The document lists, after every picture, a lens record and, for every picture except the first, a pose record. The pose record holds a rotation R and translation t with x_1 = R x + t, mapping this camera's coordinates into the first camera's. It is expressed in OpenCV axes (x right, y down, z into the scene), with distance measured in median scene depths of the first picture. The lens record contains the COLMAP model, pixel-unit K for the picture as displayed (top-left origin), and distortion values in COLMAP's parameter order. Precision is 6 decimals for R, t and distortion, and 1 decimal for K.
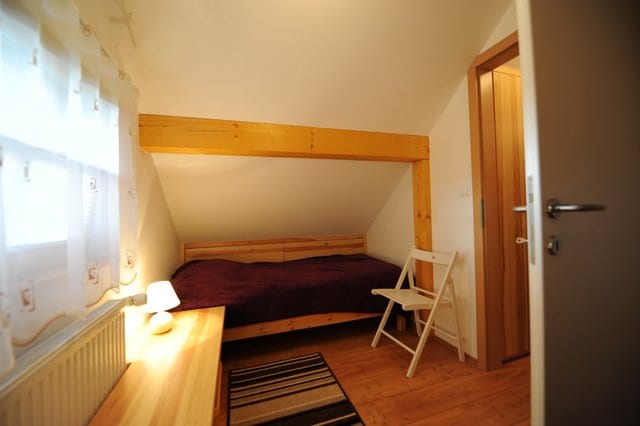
lens RADIAL K [[261.2, 0, 320.0], [0, 261.2, 213.0], [0, 0, 1]] dist [-0.000925, -0.000020]
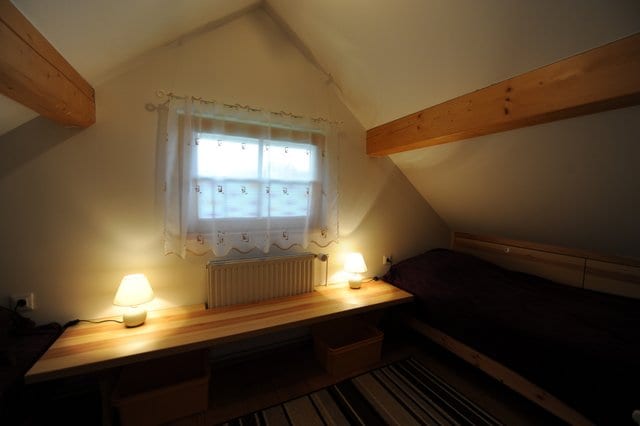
lens RADIAL K [[261.2, 0, 320.0], [0, 261.2, 213.0], [0, 0, 1]] dist [-0.000925, -0.000020]
pose [[0.140975, 0.097227, -0.985227, 0.583957], [-0.010591, 0.995257, 0.096702, -0.068673], [0.989956, -0.003198, 0.141337, 0.488972]]
